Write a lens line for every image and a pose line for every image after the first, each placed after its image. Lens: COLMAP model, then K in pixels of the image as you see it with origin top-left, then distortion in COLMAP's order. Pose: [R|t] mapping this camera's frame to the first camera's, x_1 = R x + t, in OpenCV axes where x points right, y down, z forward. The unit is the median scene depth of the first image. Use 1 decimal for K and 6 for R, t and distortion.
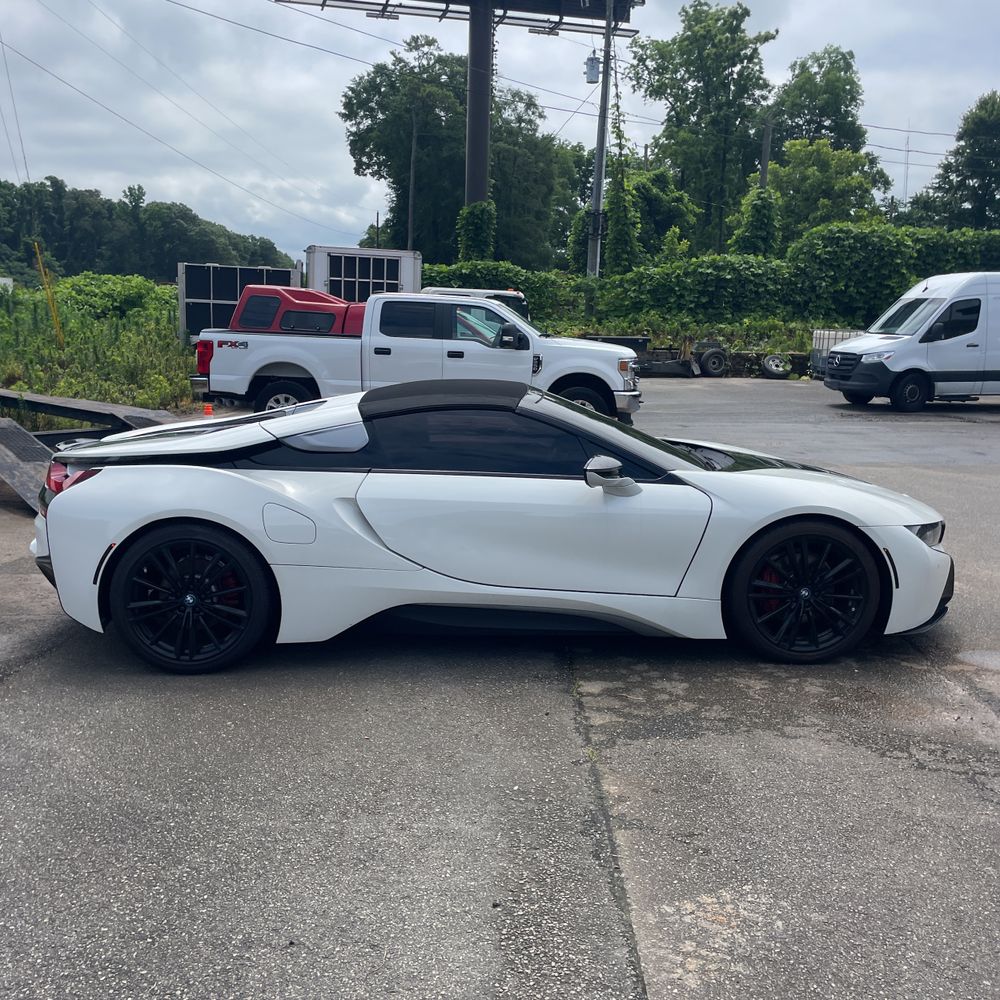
lens RADIAL K [[1000.8, 0, 487.9], [0, 1000.8, 493.3], [0, 0, 1]] dist [0.122683, -0.207282]
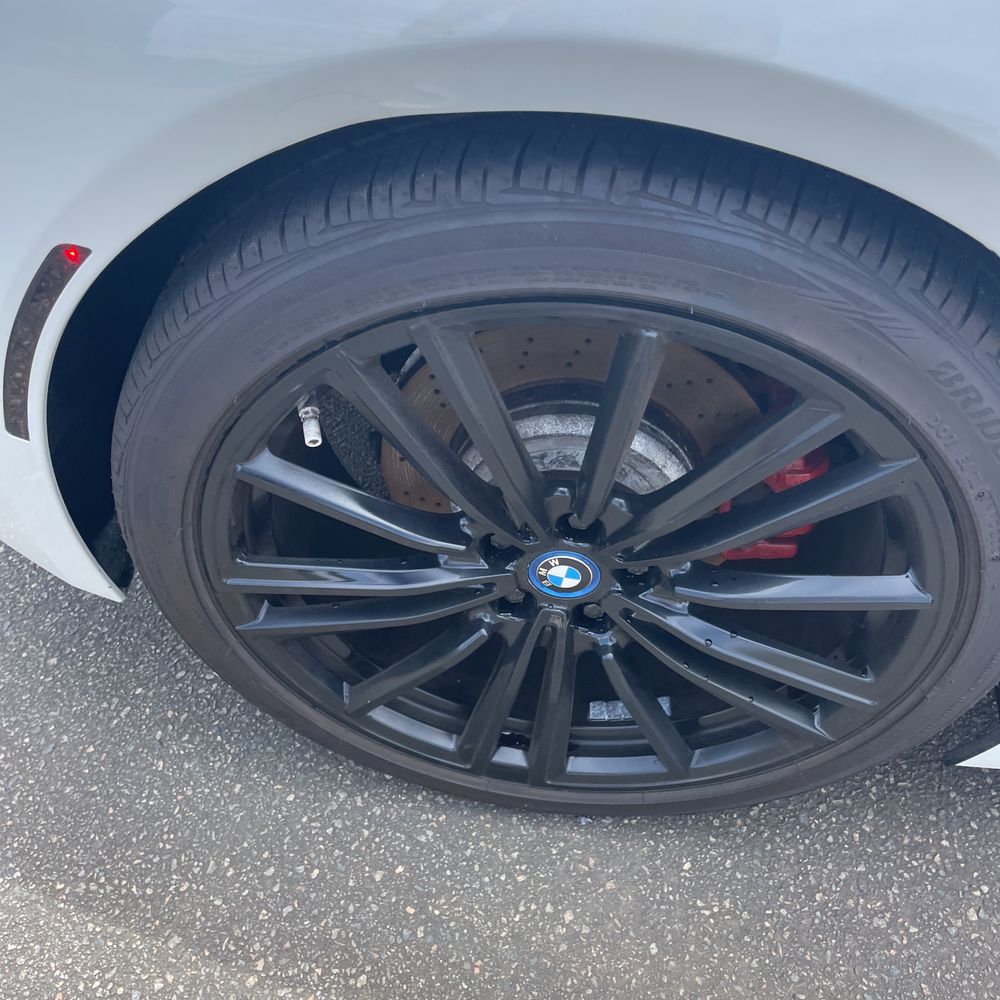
lens RADIAL K [[1013.5, 0, 504.1], [0, 1013.5, 496.4], [0, 0, 1]] dist [0.104086, -0.154729]
pose [[0.986958, 0.149872, -0.058753, -0.098122], [-0.078769, 0.767924, 0.635680, -0.004789], [0.140389, -0.622762, 0.769714, 0.289196]]
